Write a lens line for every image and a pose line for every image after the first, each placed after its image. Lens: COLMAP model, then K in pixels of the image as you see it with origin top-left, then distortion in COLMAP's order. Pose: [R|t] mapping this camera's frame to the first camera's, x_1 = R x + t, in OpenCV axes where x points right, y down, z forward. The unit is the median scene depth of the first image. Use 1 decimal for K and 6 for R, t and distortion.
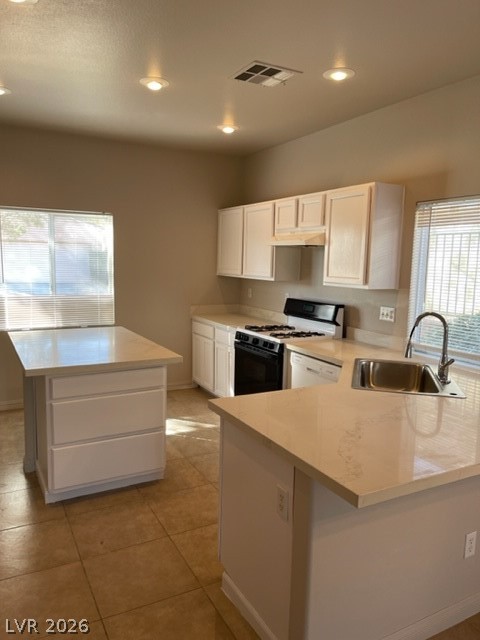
lens RADIAL K [[483.9, 0, 239.2], [0, 483.9, 321.5], [0, 0, 1]] dist [0.014359, -0.030774]
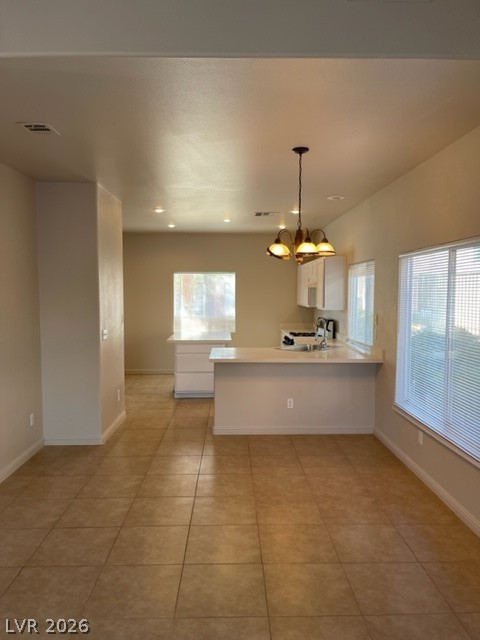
lens RADIAL K [[483.9, 0, 239.9], [0, 483.9, 319.9], [0, 0, 1]] dist [0.014359, -0.030774]
pose [[0.886809, 0.006733, -0.462087, 0.734646], [-0.042663, 0.996817, -0.067352, 0.100570], [0.460163, 0.079442, 0.884273, -0.742023]]
